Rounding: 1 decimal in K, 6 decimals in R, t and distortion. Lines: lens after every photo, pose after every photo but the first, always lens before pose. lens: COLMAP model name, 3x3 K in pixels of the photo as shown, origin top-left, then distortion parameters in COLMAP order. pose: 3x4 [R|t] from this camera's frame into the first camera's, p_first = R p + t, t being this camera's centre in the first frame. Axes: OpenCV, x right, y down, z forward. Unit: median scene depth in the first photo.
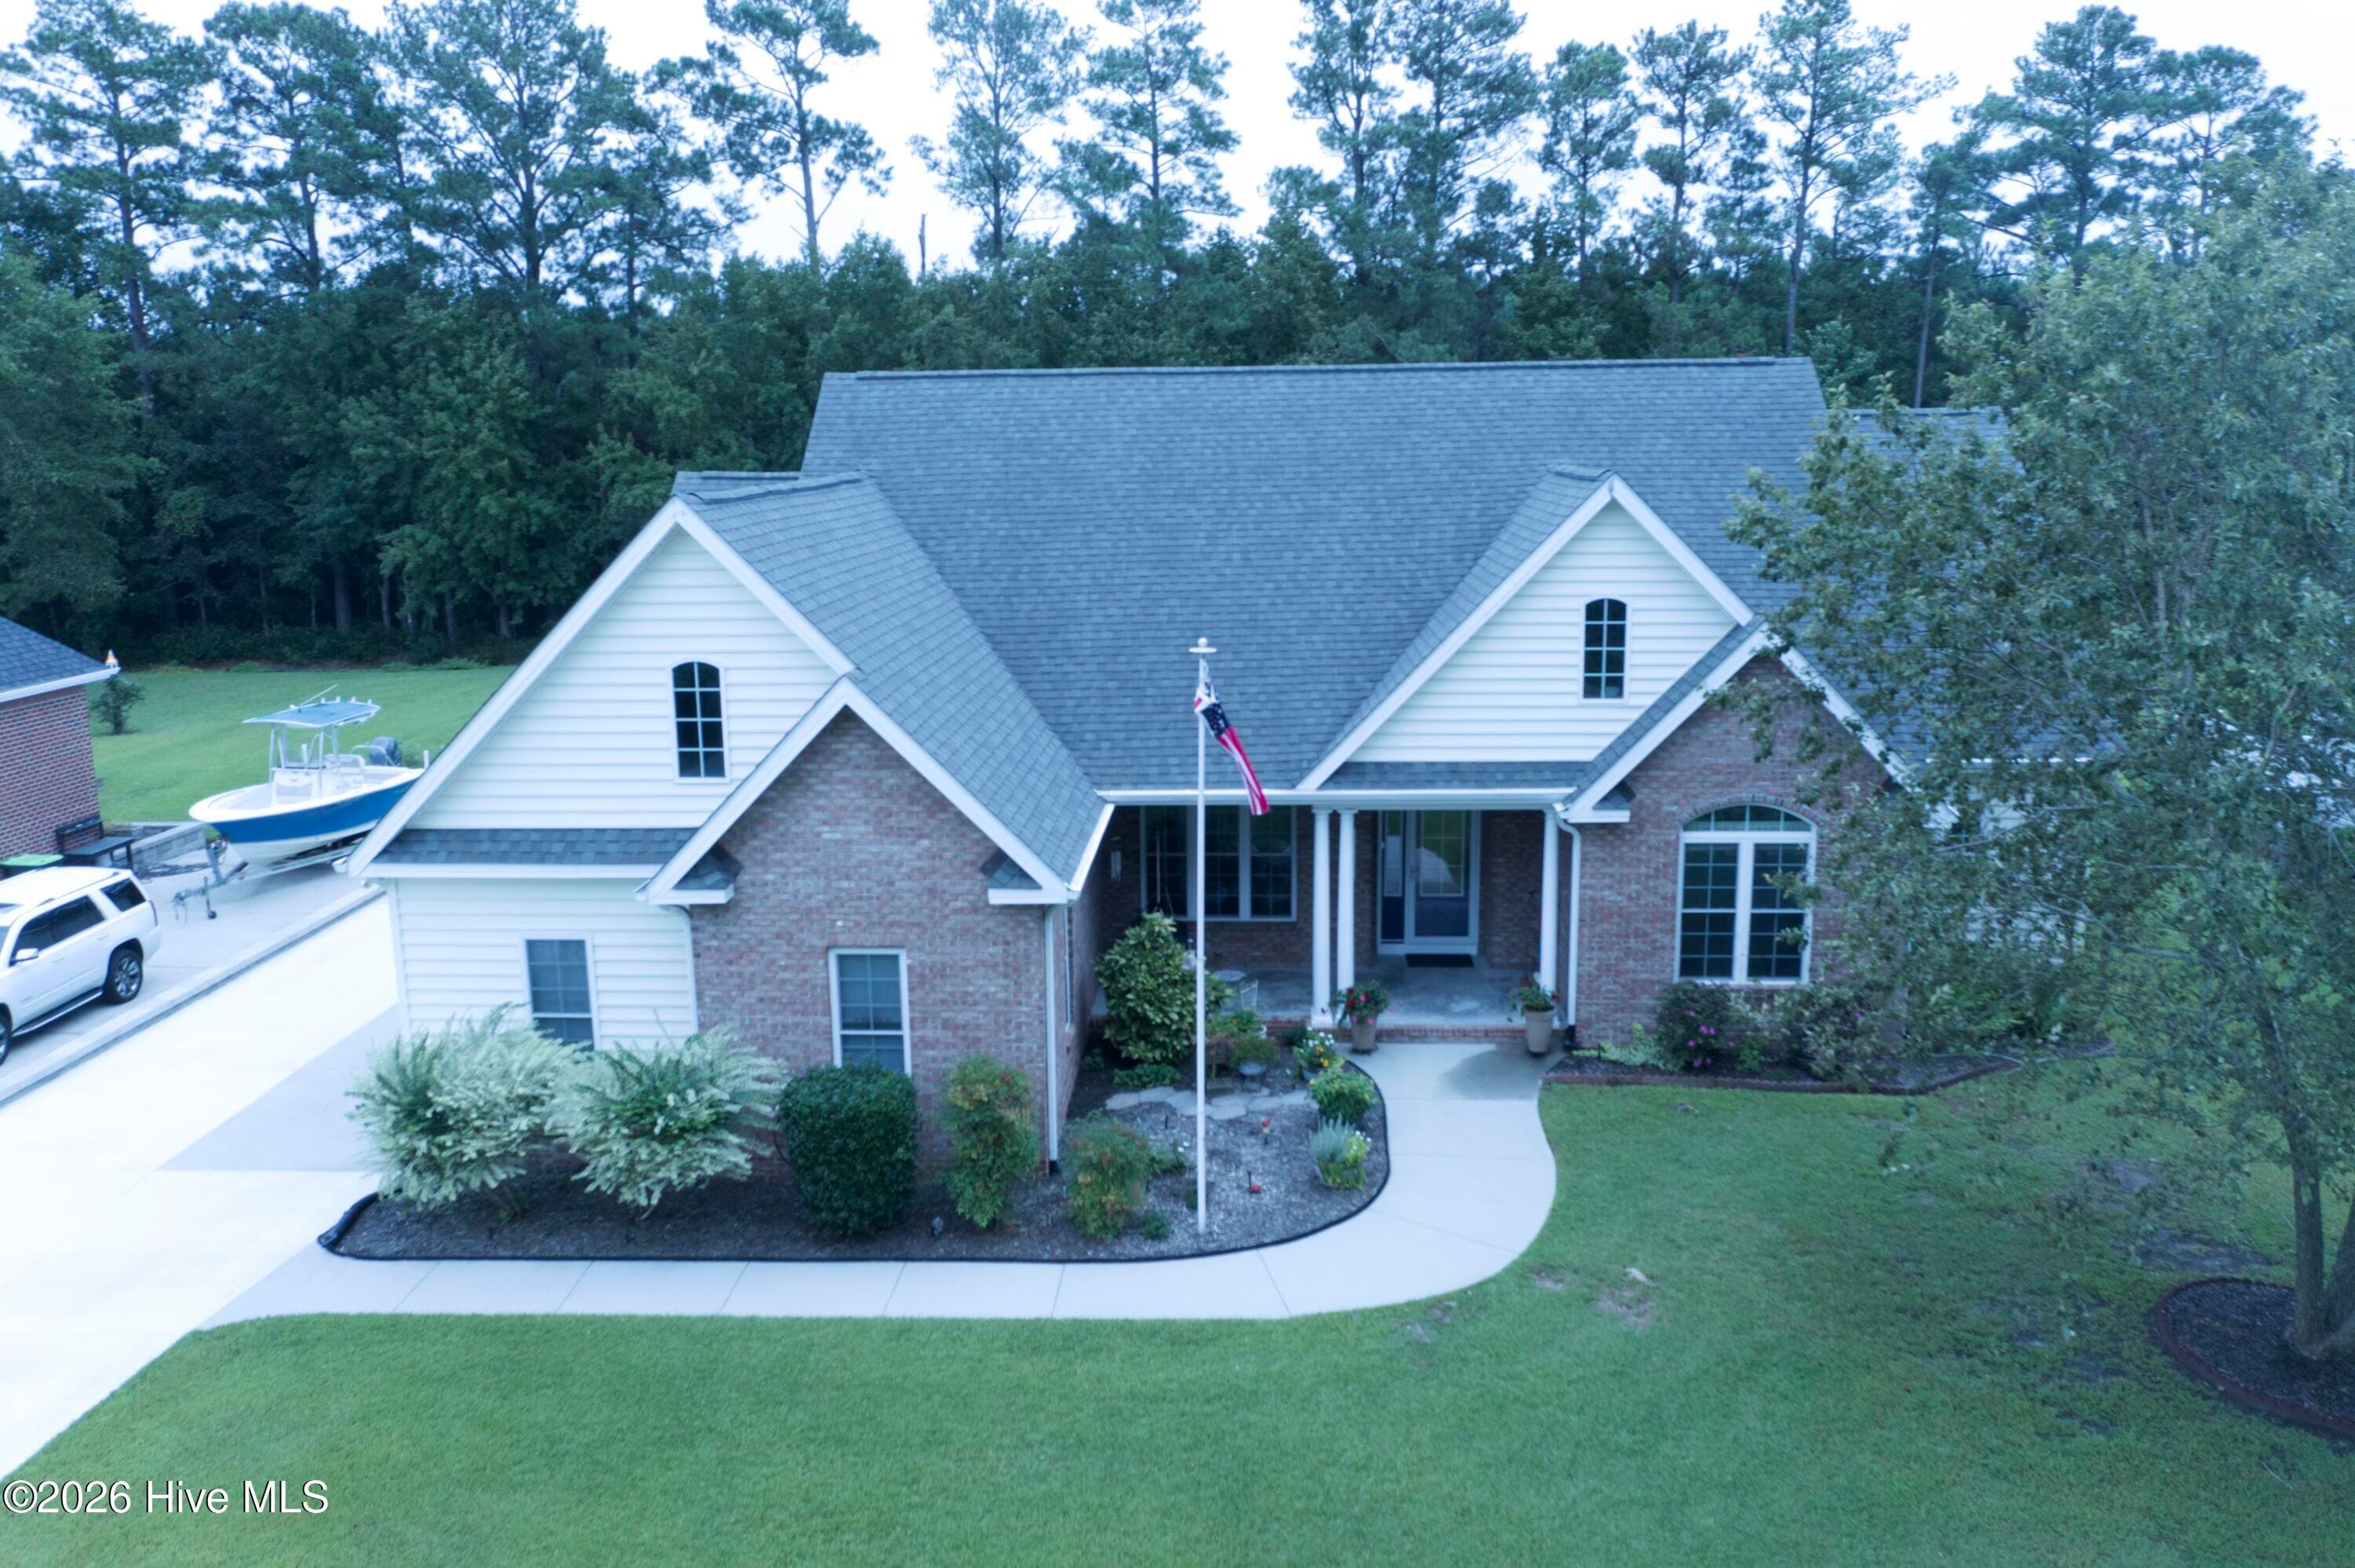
lens RADIAL K [[1769.8, 0, 1203.9], [0, 1769.8, 789.3], [0, 0, 1]] dist [-0.010384, -0.005885]
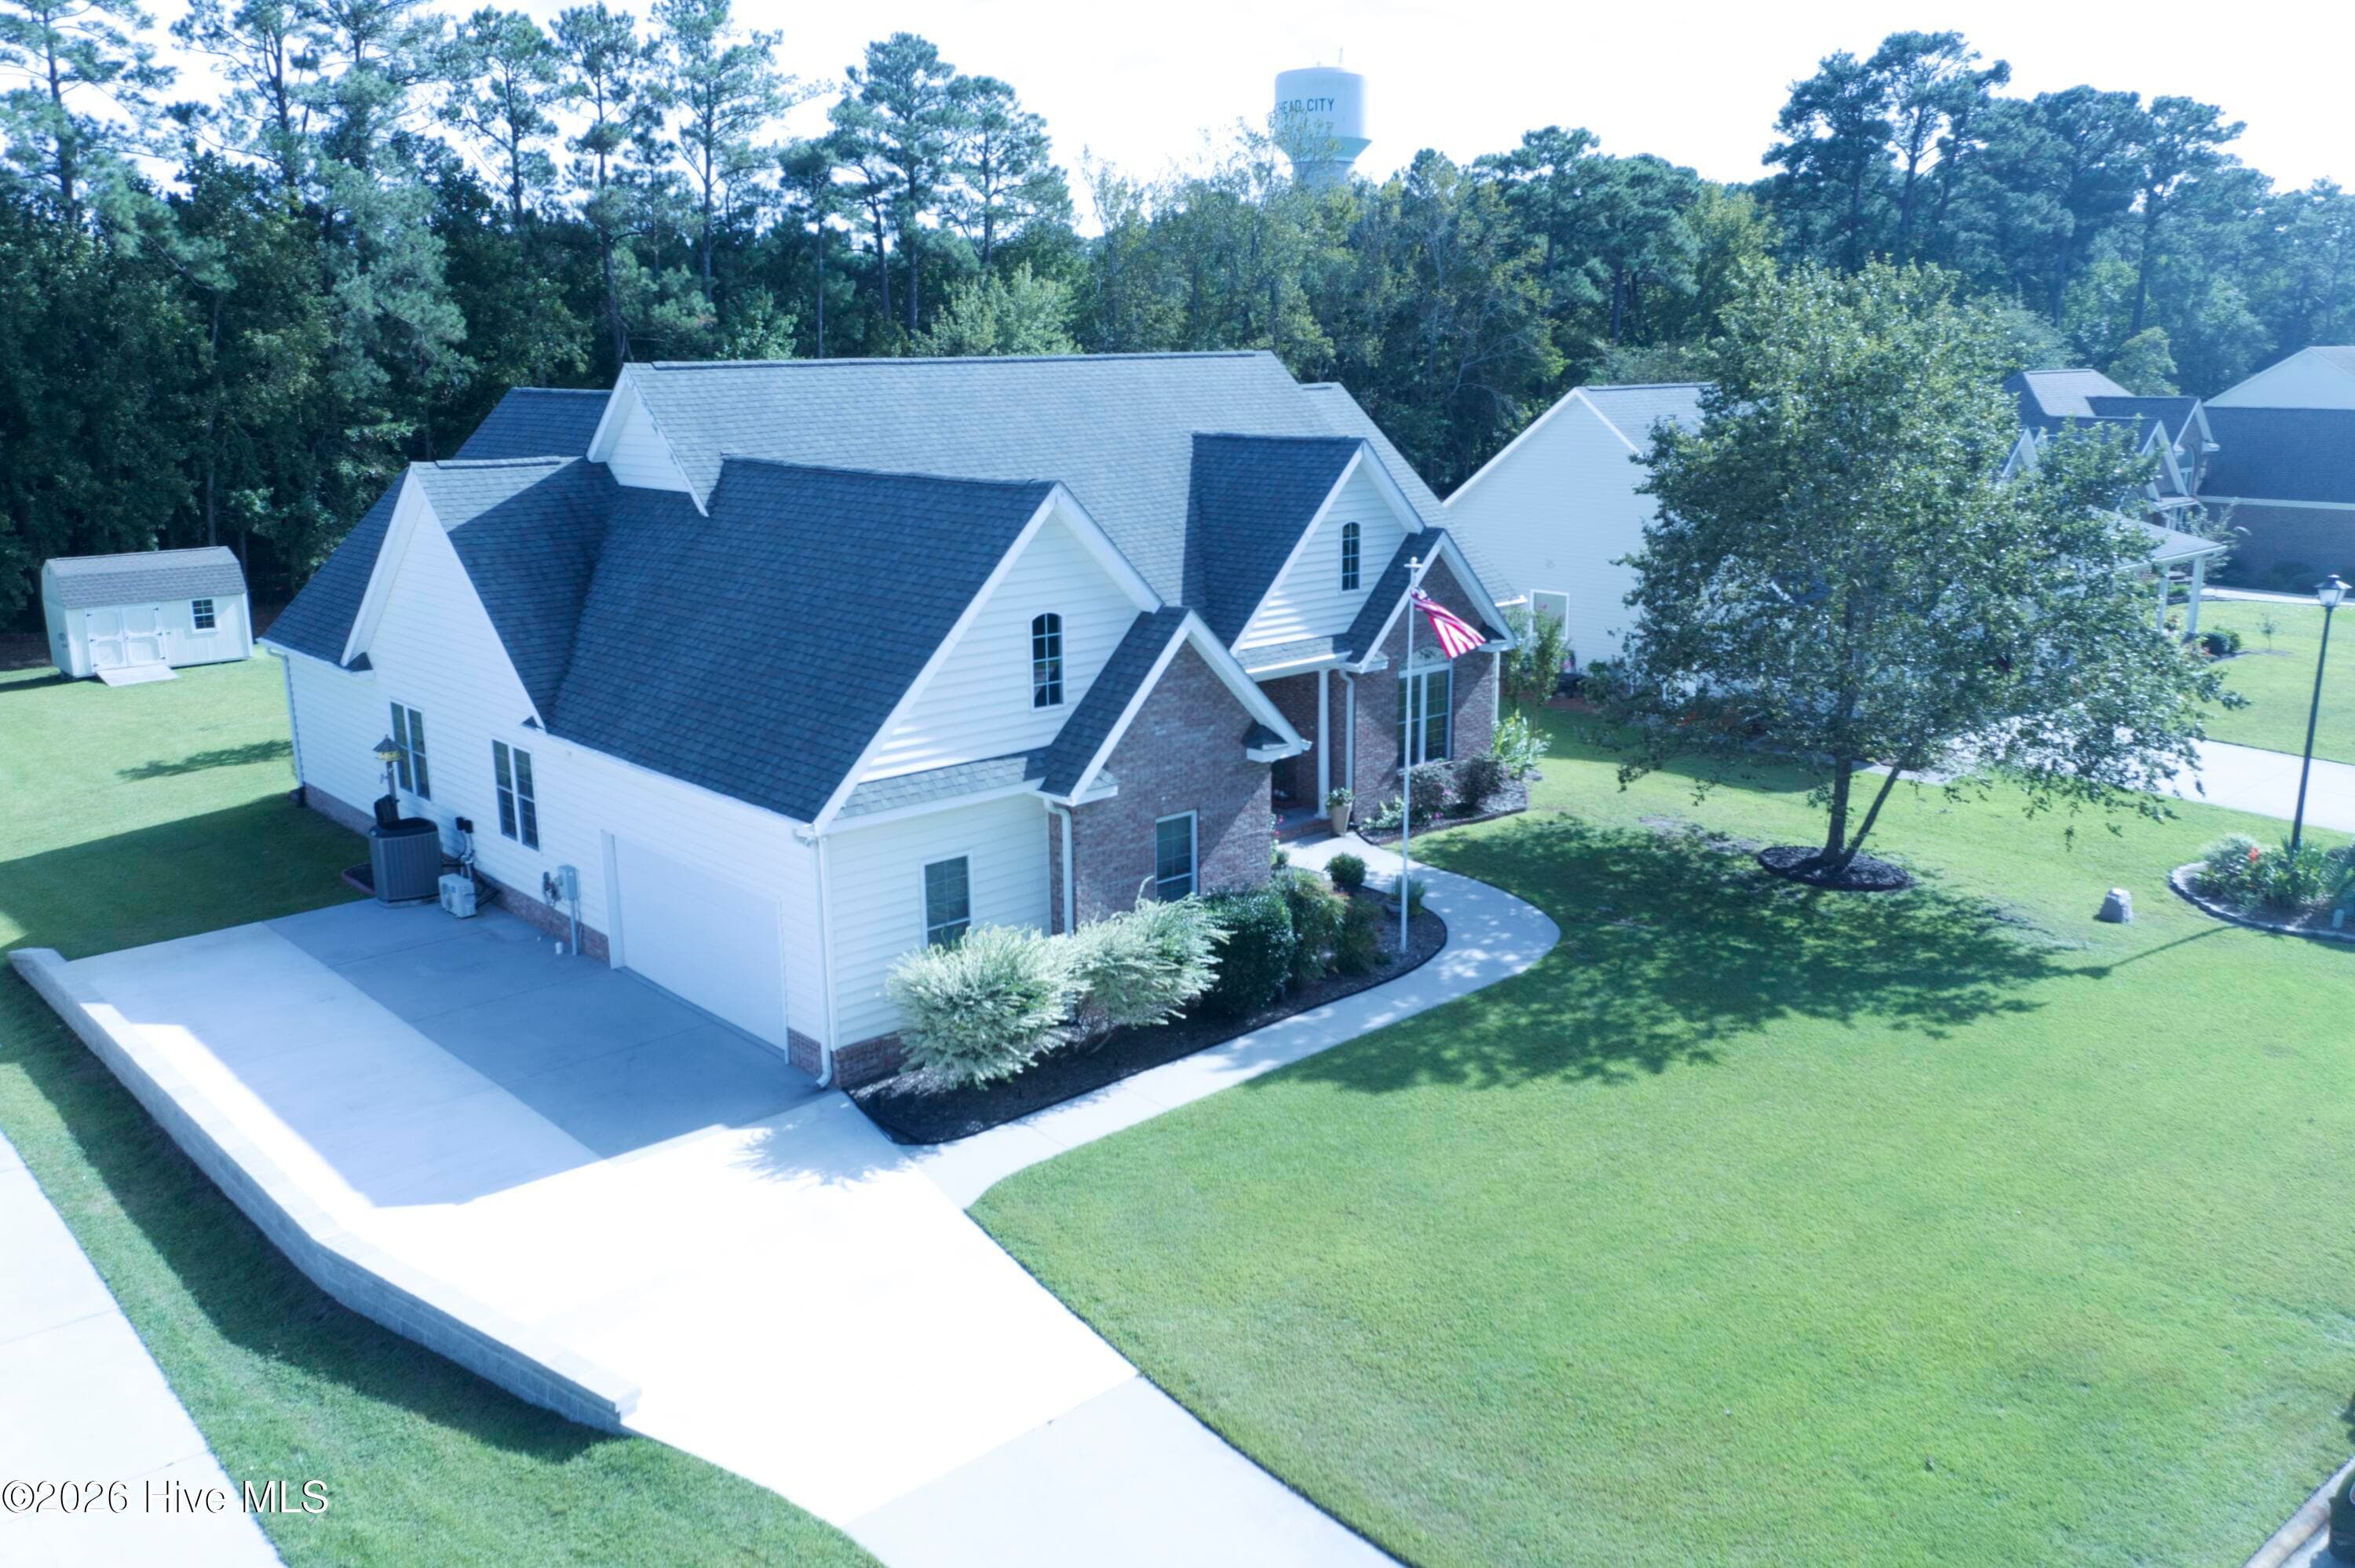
lens RADIAL K [[1769.8, 0, 1203.9], [0, 1769.8, 789.3], [0, 0, 1]] dist [-0.010384, -0.005885]
pose [[0.701869, -0.168861, 0.692001, -0.301211], [0.147871, 0.984871, 0.090347, -0.012651], [-0.696788, 0.038915, 0.716221, 0.007853]]
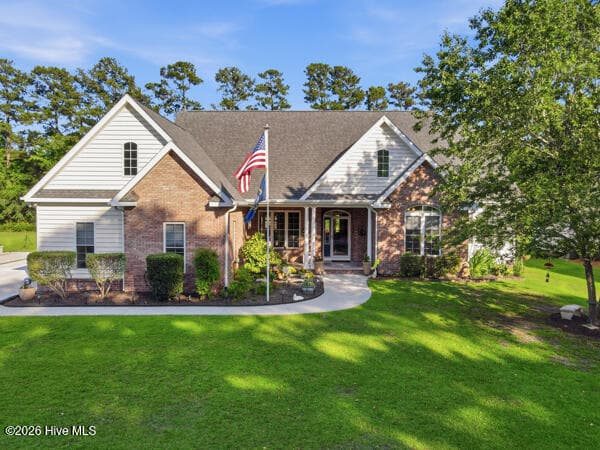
lens RADIAL K [[443.3, 0, 300.0], [0, 443.3, 225.0], [0, 0, 1]] dist [0.006413, 0.008834]
pose [[0.999295, 0.012234, 0.035503, 0.006753], [-0.006536, 0.987675, -0.156382, 0.063235], [-0.036979, 0.156040, 0.987058, 0.035377]]
